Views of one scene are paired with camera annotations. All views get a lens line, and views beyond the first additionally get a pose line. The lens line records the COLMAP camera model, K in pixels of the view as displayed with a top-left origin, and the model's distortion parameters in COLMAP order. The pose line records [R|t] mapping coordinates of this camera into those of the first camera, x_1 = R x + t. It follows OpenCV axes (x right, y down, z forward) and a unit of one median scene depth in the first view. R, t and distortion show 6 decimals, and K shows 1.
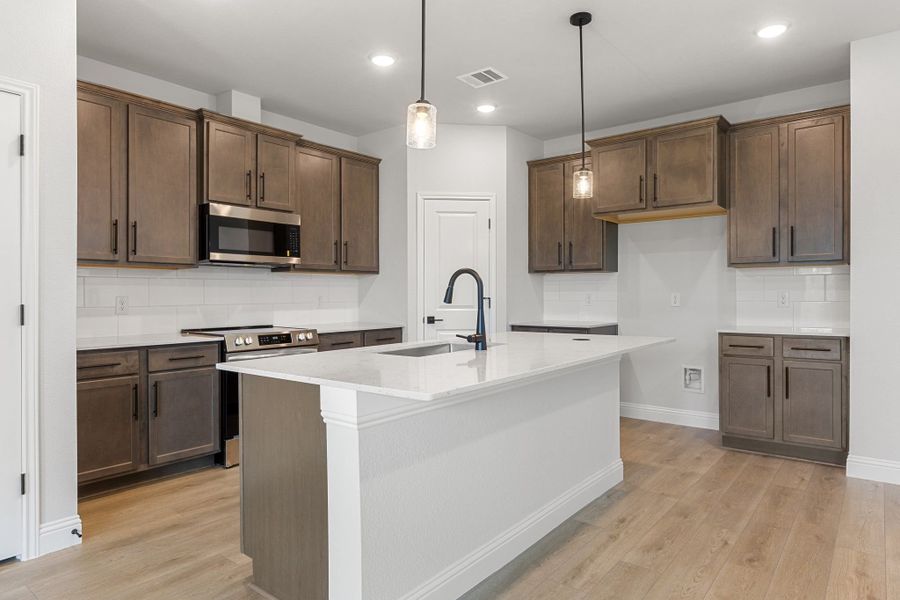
lens RADIAL K [[534.3, 0, 448.5], [0, 534.3, 296.0], [0, 0, 1]] dist [-0.000701, -0.000284]
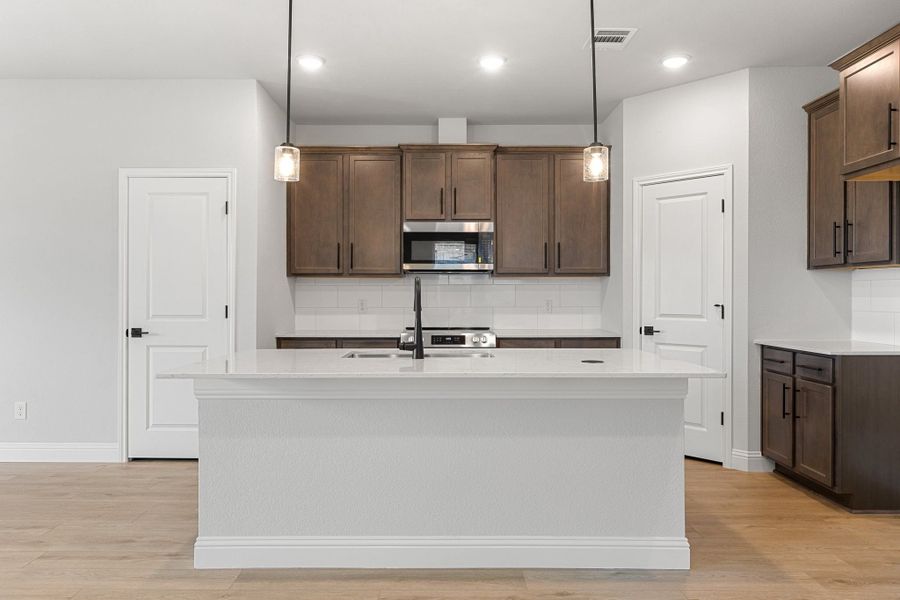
lens RADIAL K [[605.5, 0, 440.5], [0, 605.5, 295.3], [0, 0, 1]] dist [0.005448, 0.000814]
pose [[0.622257, 0.005316, -0.782795, 0.637900], [-0.004674, 0.999984, 0.003076, -0.014356], [0.782799, 0.001744, 0.622272, 0.213215]]
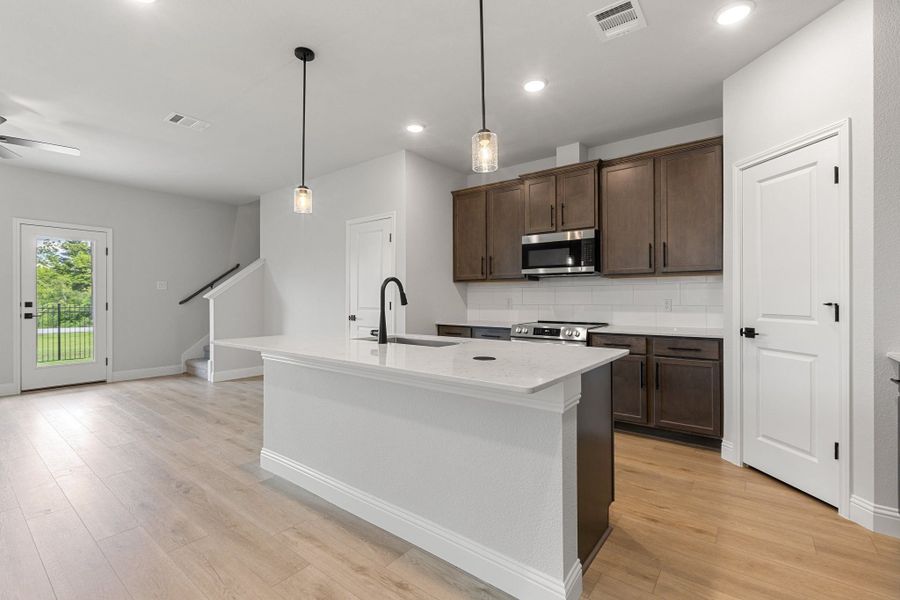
lens RADIAL K [[399.0, 0, 449.6], [0, 399.0, 296.4], [0, 0, 1]] dist [0.000998, 0.000065]
pose [[0.021537, -0.001087, -0.999767, 0.642380], [-0.001499, 0.999998, -0.001119, -0.004370], [0.999767, 0.001522, 0.021535, 0.741402]]
